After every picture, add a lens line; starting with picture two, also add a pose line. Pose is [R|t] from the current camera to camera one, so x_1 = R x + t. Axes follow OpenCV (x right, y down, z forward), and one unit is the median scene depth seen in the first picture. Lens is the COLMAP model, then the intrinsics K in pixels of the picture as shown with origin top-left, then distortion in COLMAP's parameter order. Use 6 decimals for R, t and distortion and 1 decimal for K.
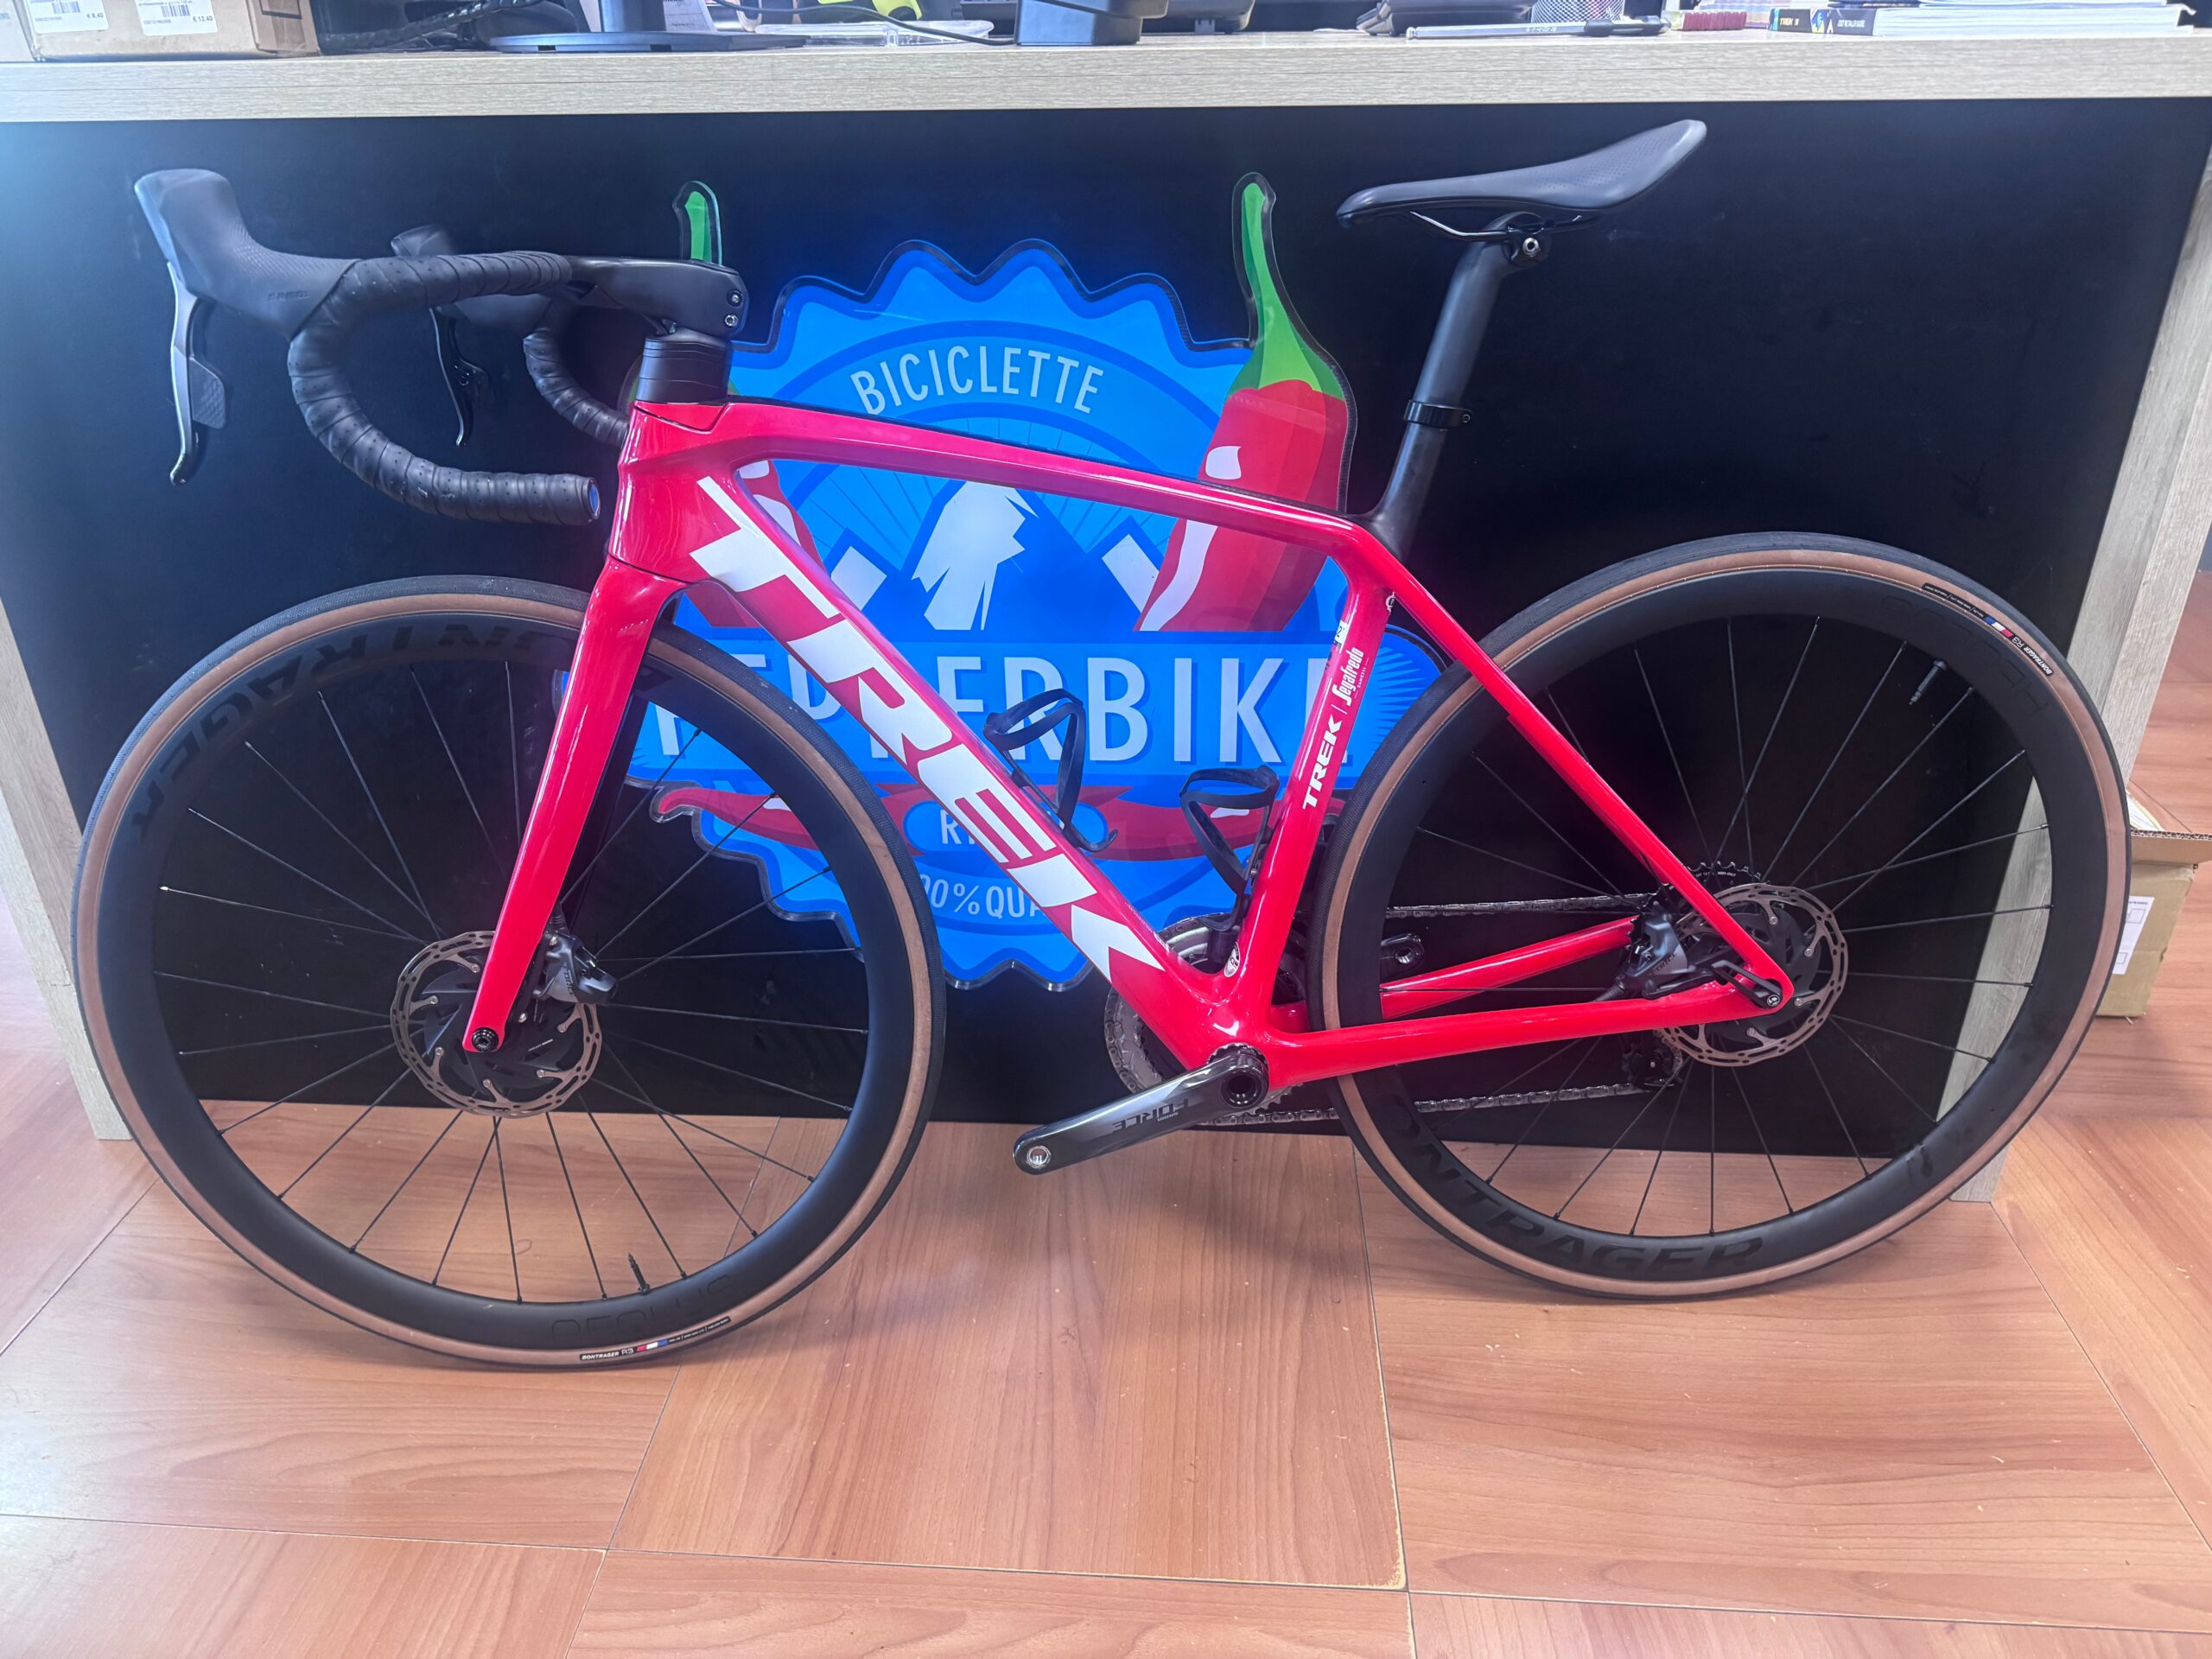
lens RADIAL K [[1546.6, 0, 1108.2], [0, 1546.6, 844.3], [0, 0, 1]] dist [0.095394, -0.127136]
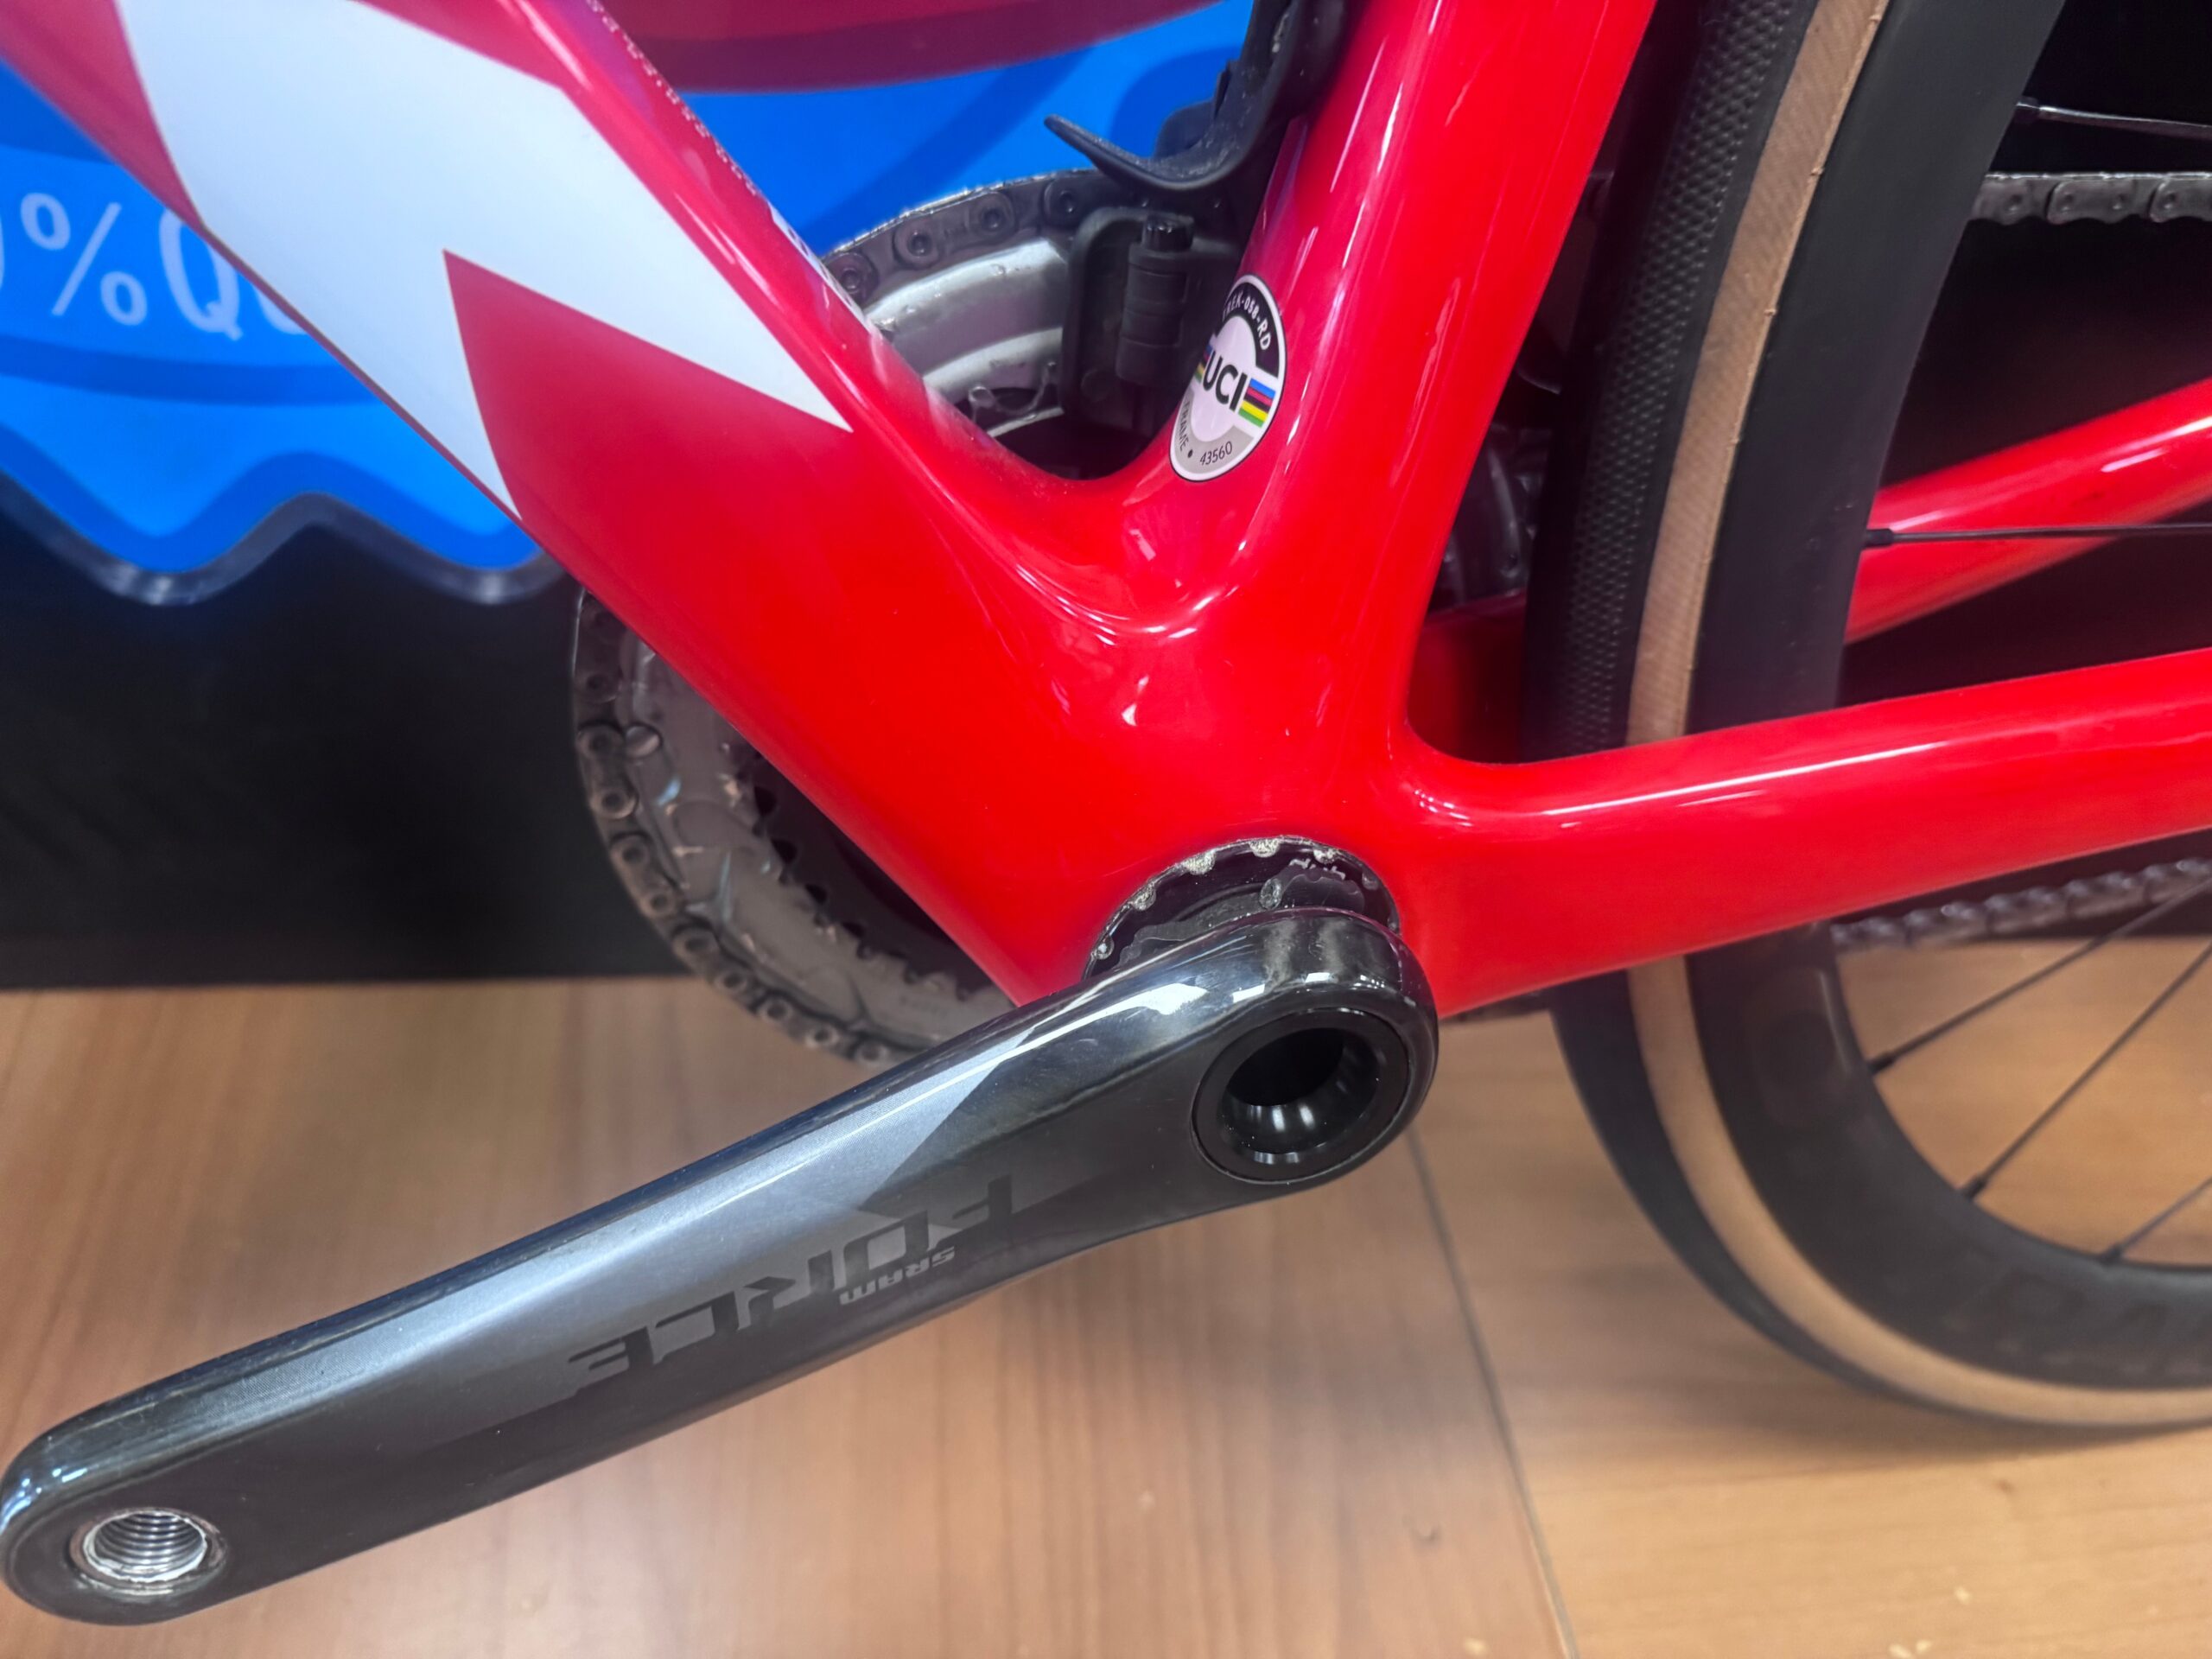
lens RADIAL K [[1585.8, 0, 1022.6], [0, 1585.8, 859.9], [0, 0, 1]] dist [0.005839, 0.001371]
pose [[0.988667, -0.051712, 0.140939, 0.027989], [0.014908, 0.967979, 0.250587, 0.081914], [-0.149385, -0.245646, 0.957780, 0.812735]]
